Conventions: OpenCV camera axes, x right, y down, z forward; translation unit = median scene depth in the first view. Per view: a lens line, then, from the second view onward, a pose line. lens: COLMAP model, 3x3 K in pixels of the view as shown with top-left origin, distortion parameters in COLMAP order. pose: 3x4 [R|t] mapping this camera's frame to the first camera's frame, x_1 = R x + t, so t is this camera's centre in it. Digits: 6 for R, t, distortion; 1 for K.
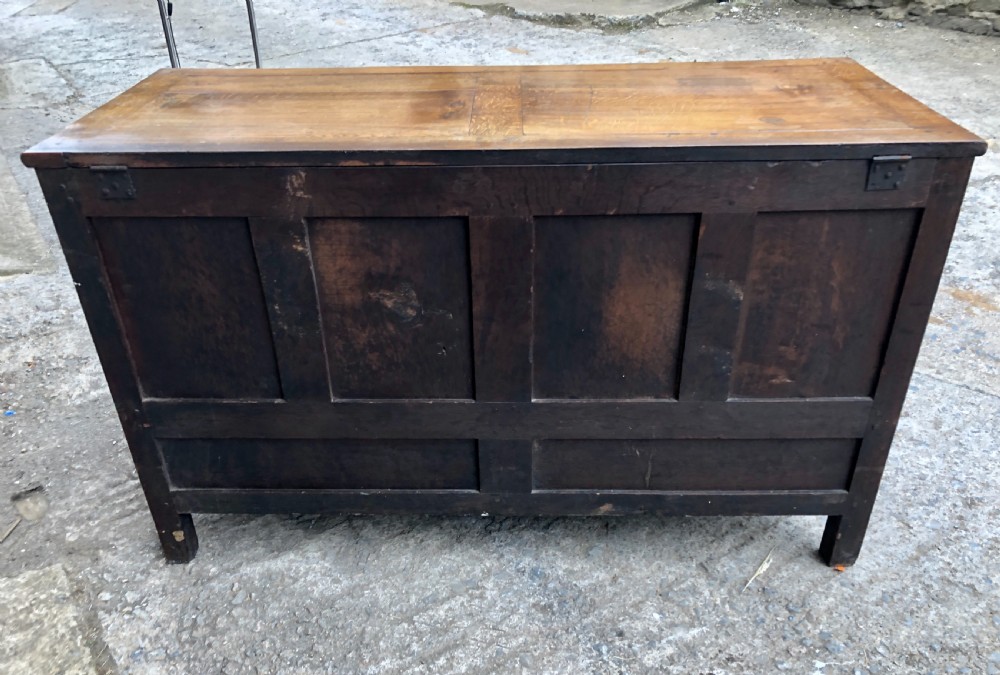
lens RADIAL K [[836.8, 0, 480.2], [0, 836.8, 385.2], [0, 0, 1]] dist [0.026816, -0.004957]
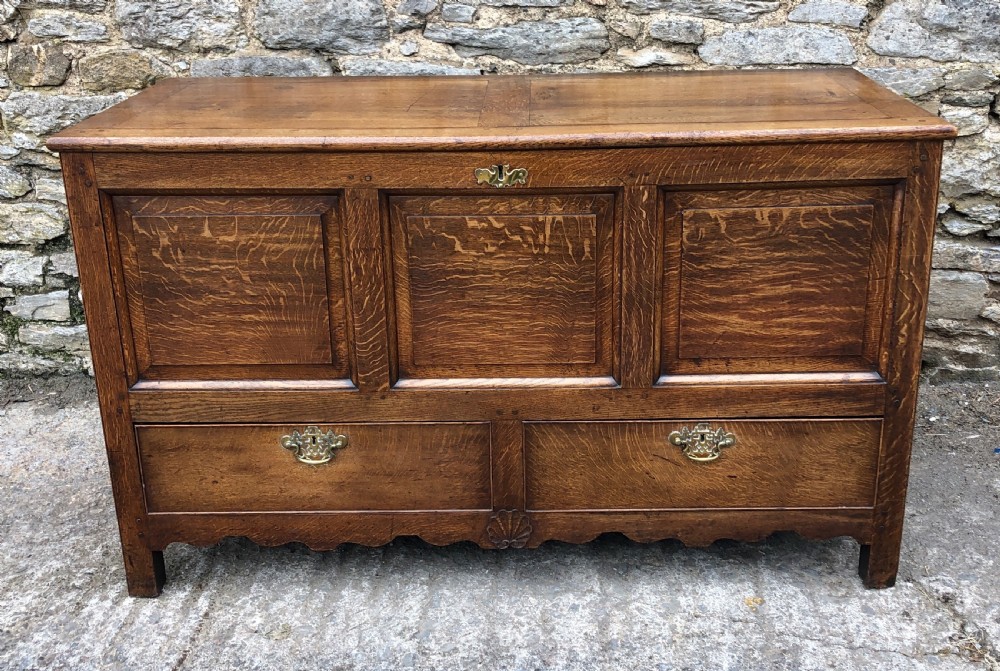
lens RADIAL K [[1090.4, 0, 523.4], [0, 1090.4, 270.2], [0, 0, 1]] dist [0.134205, -0.392371]
pose [[-0.581187, 0.312226, -0.751490, 0.739529], [-0.427522, 0.668611, 0.608428, -0.833728], [0.692421, 0.674888, -0.255104, 1.225372]]
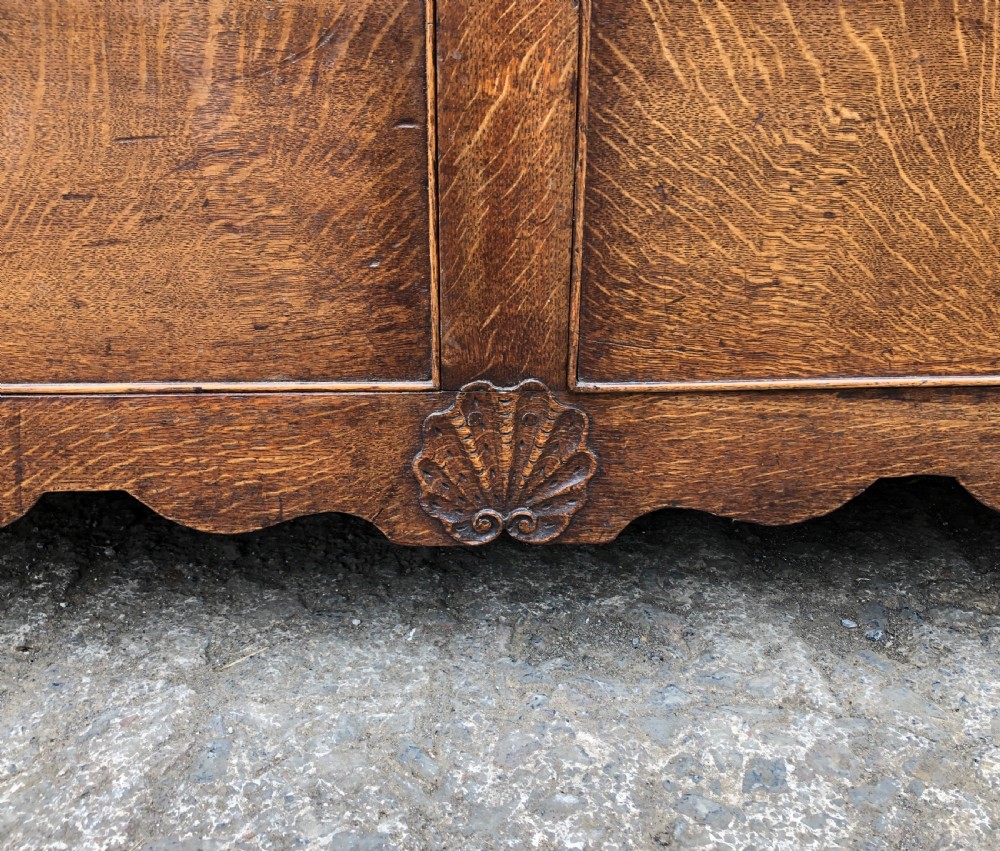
lens RADIAL K [[1034.1, 0, 485.1], [0, 1034.1, 392.4], [0, 0, 1]] dist [0.004477, -0.005140]
pose [[-0.557864, 0.342634, -0.755903, 0.087886], [-0.448629, 0.641763, 0.621990, -0.024988], [0.698226, 0.686106, -0.204301, 1.131665]]
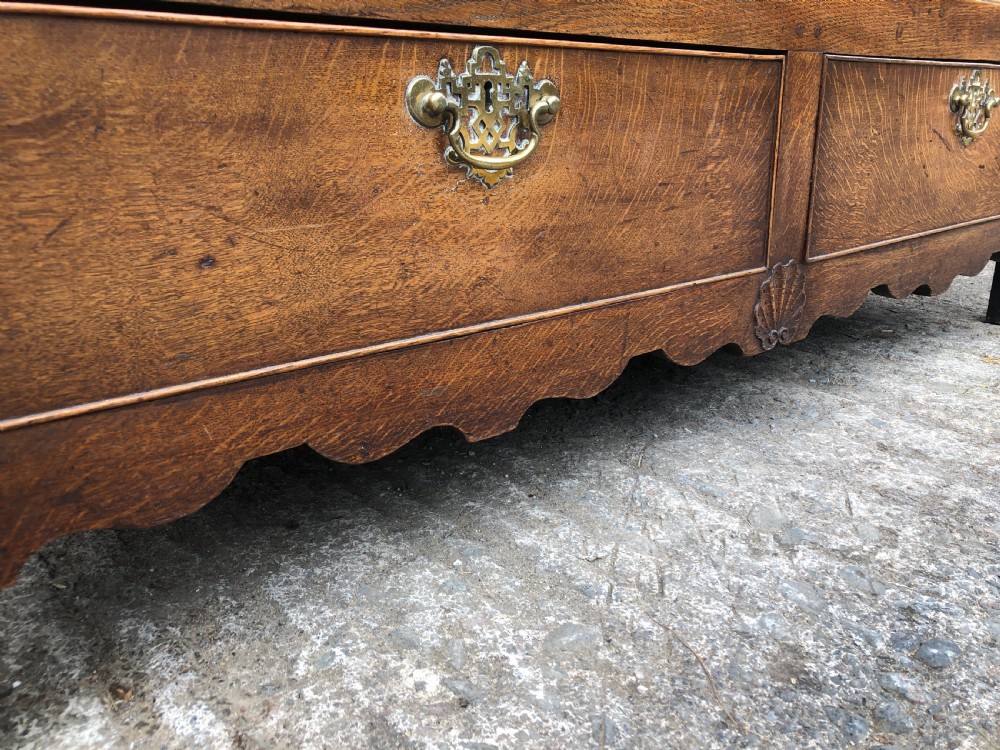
lens RADIAL K [[818.0, 0, 497.5], [0, 818.0, 366.8], [0, 0, 1]] dist [0.016187, -0.002943]
pose [[0.079097, 0.327127, -0.941664, 0.331012], [-0.555594, 0.798773, 0.230819, 0.183026], [0.827683, 0.504926, 0.244930, 0.844315]]
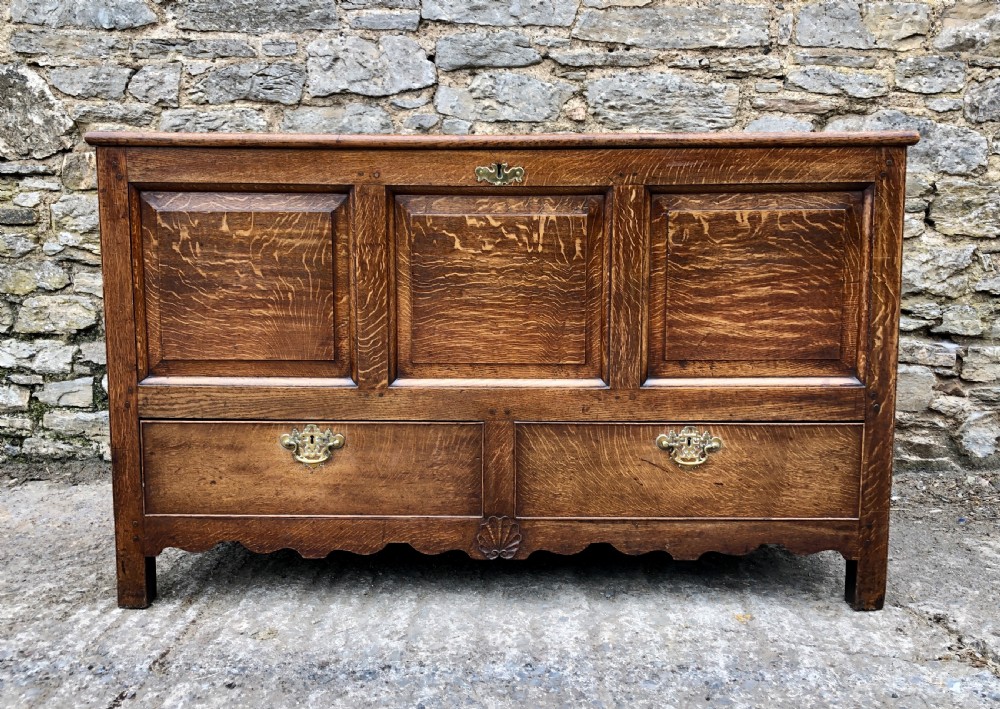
lens RADIAL K [[918.4, 0, 489.7], [0, 918.4, 325.5], [0, 0, 1]] dist [0.094055, -0.220776]
pose [[-0.587619, 0.133466, -0.798054, 0.724391], [-0.438512, 0.776369, 0.452722, -0.524045], [0.680008, 0.615985, -0.397683, 1.365441]]
